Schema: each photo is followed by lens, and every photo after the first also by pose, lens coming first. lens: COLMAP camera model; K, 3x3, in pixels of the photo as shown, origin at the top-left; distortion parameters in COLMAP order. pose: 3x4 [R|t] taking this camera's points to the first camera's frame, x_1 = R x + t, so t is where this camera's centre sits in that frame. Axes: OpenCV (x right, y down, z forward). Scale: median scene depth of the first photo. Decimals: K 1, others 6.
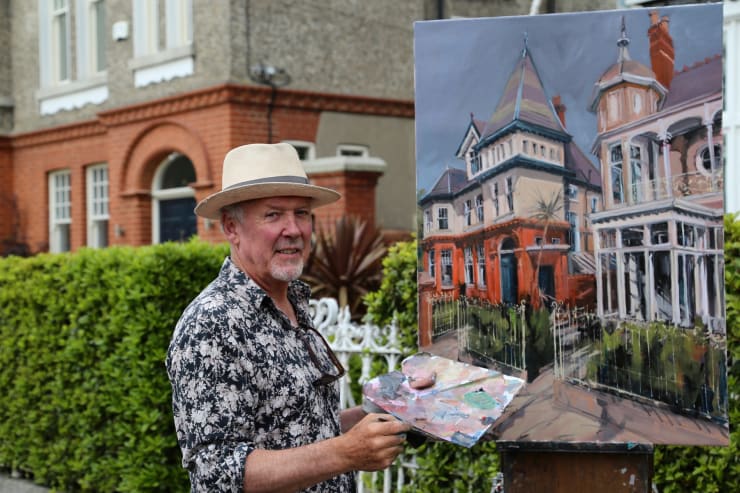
lens RADIAL K [[1403.0, 0, 370.0], [0, 1403.0, 243.8], [0, 0, 1]] dist [0.269390, 0.000000]
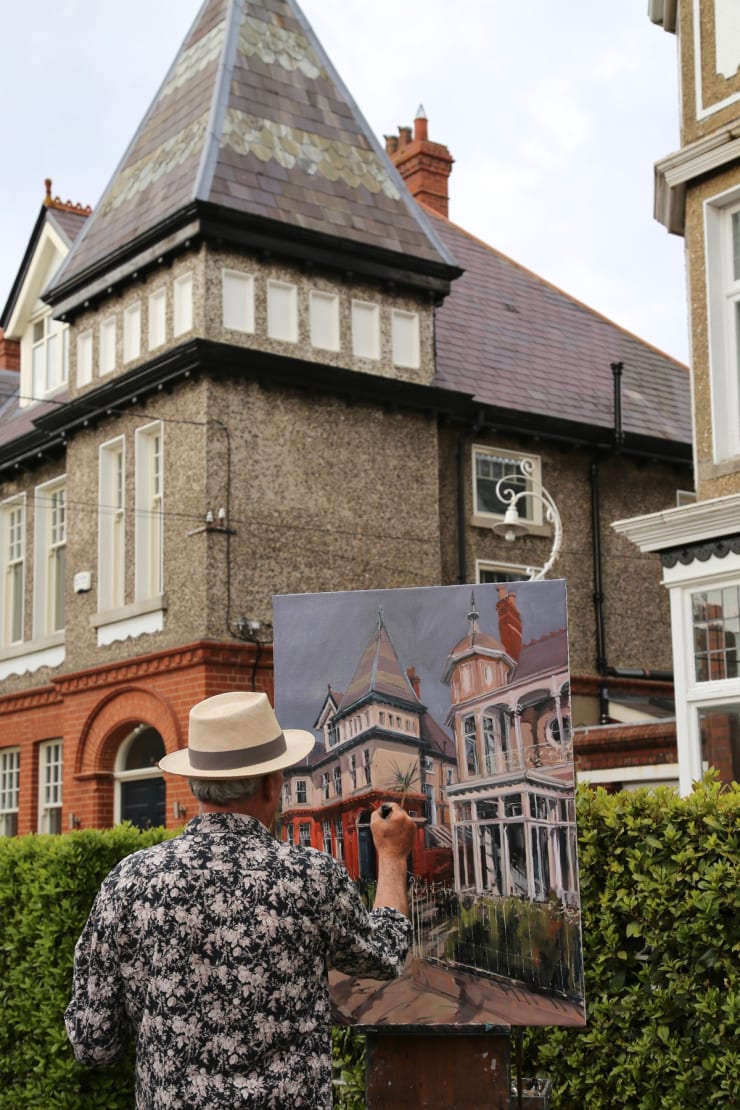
lens RADIAL K [[1744.8, 0, 363.9], [0, 1744.8, 558.5], [0, 0, 1]] dist [0.147320, 0.000000]
pose [[0.999725, -0.009975, -0.021218, 0.094637], [0.006522, 0.987578, -0.156994, 0.010388], [0.022521, 0.156812, 0.987372, -0.183498]]
